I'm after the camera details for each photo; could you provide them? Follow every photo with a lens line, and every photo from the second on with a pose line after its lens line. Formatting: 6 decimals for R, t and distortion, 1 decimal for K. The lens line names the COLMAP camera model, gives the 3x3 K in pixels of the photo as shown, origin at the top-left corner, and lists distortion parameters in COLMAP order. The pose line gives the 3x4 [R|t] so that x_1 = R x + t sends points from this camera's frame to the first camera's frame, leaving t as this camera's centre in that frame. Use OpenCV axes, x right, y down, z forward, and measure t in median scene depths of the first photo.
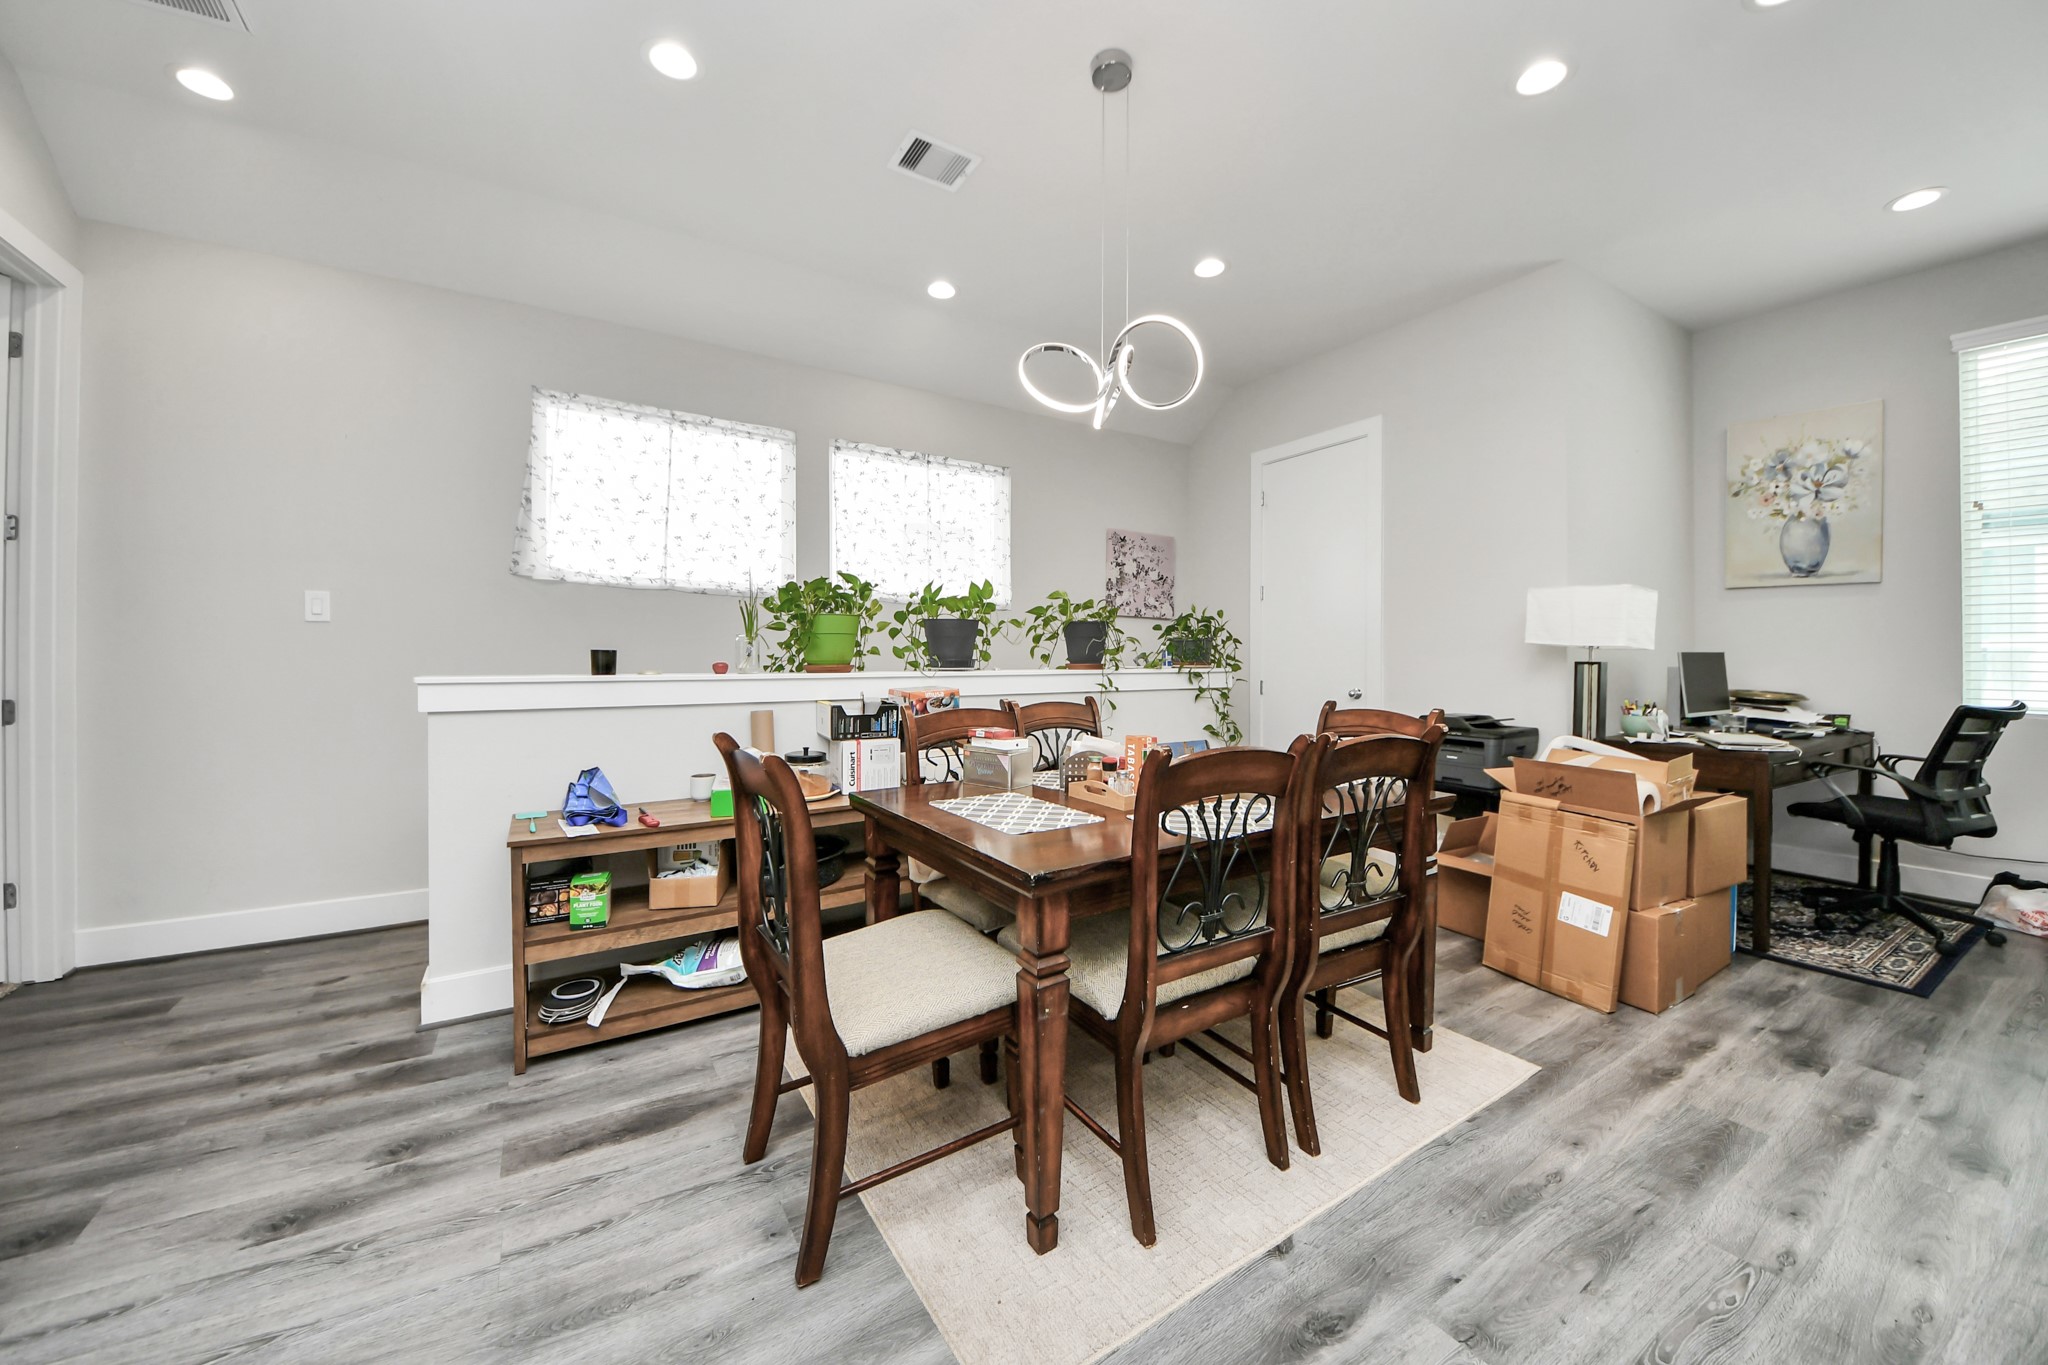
lens RADIAL K [[746.4, 0, 1030.5], [0, 746.4, 647.4], [0, 0, 1]] dist [-0.001065, -0.006624]
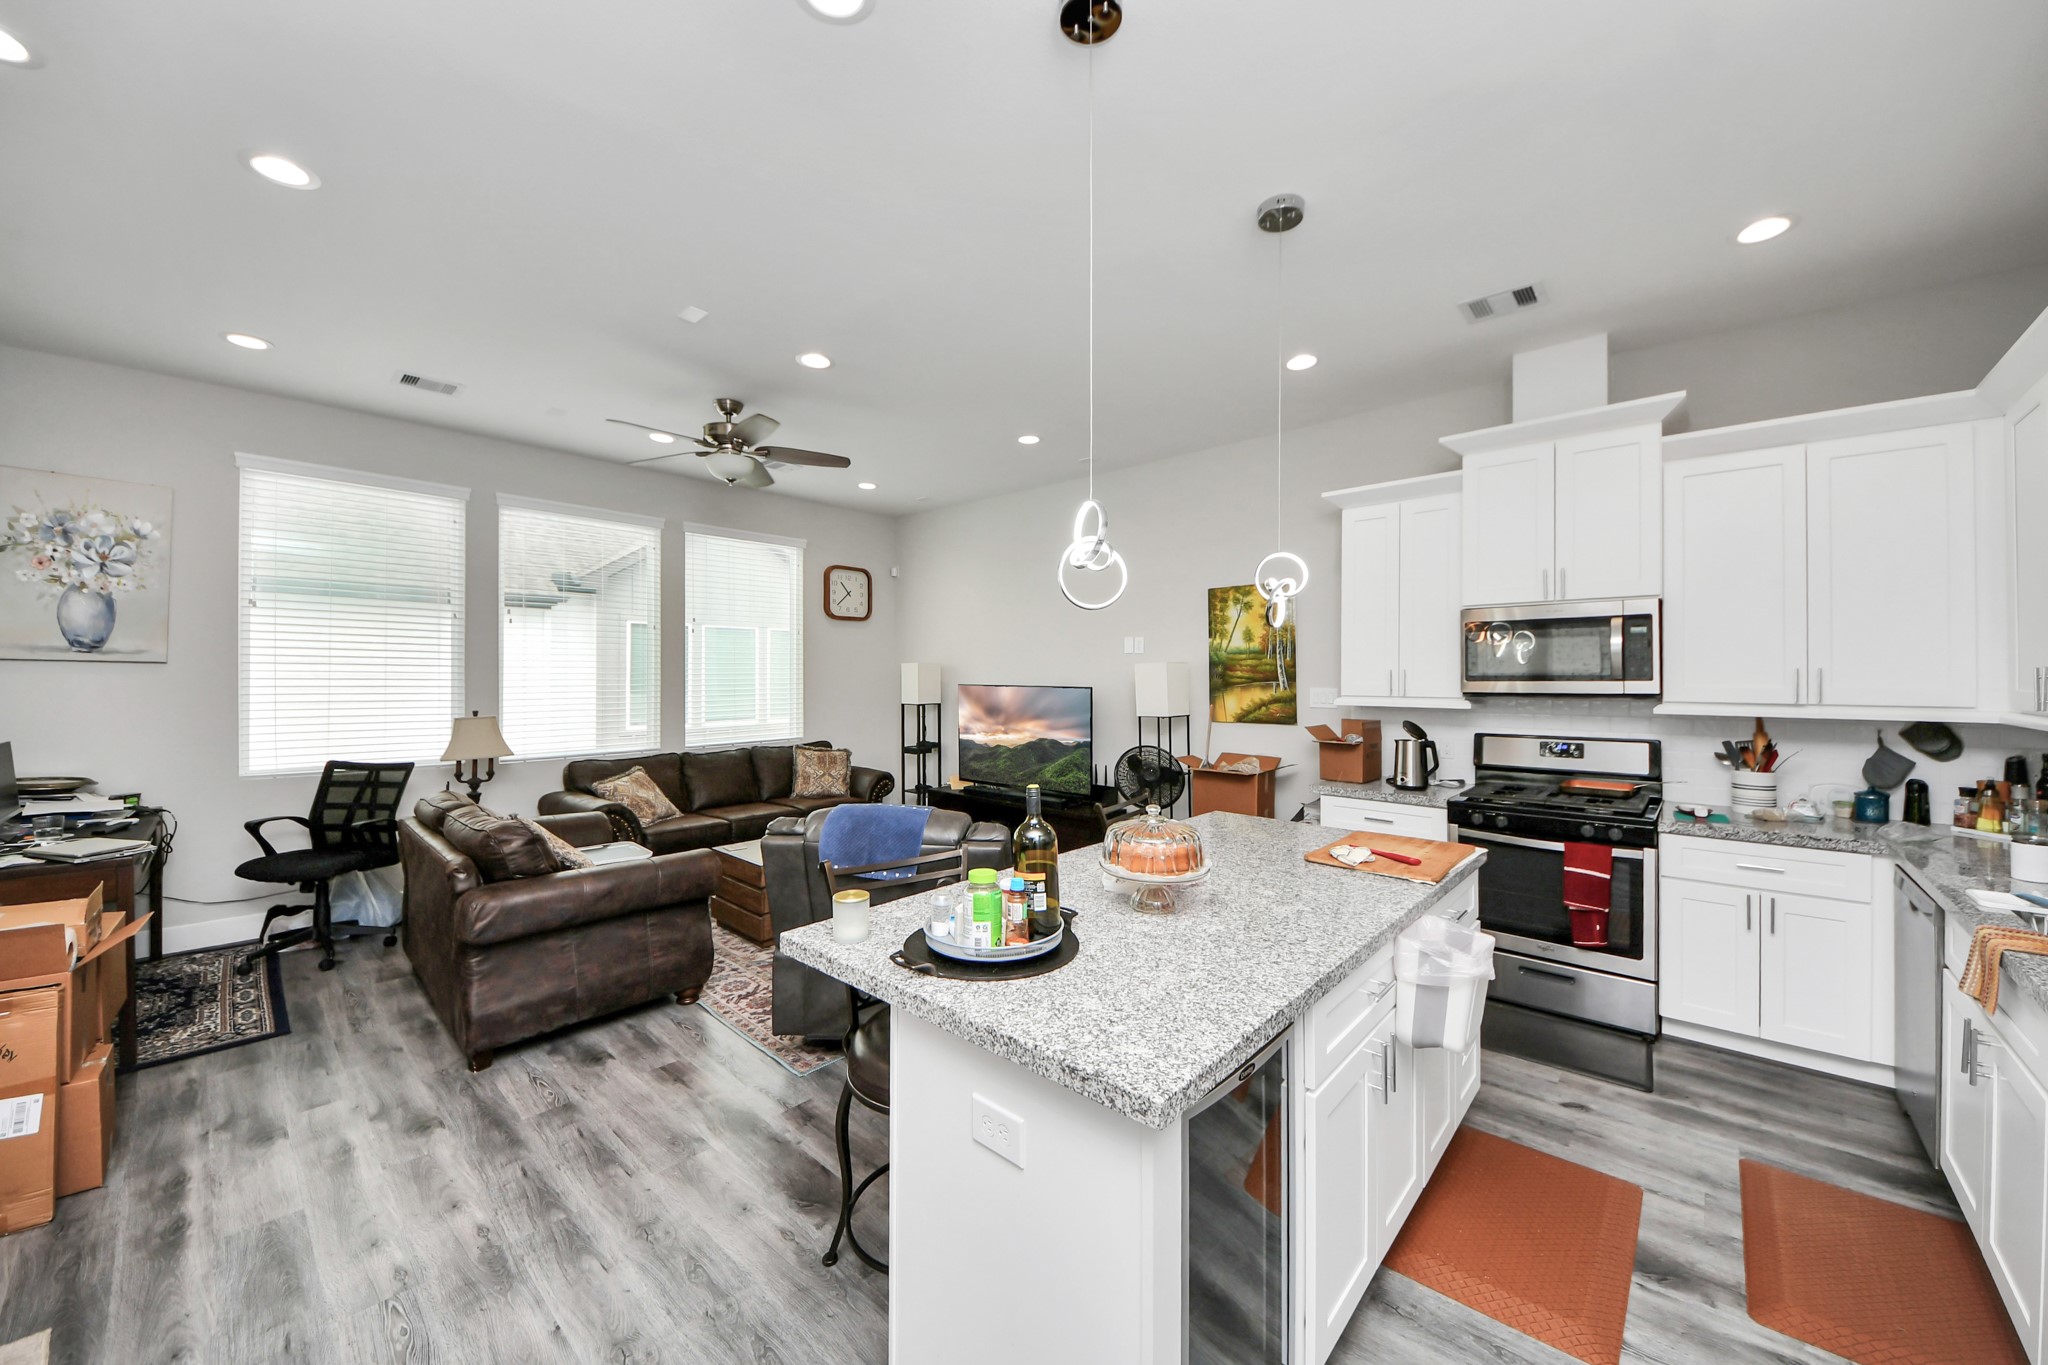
lens RADIAL K [[729.2, 0, 1015.7], [0, 729.2, 684.7], [0, 0, 1]] dist [-0.000352, -0.005670]
pose [[-0.246418, 0.000562, 0.969163, -0.134162], [-0.002200, 0.999997, -0.001139, -0.057574], [-0.969161, -0.002413, -0.246416, 0.081056]]
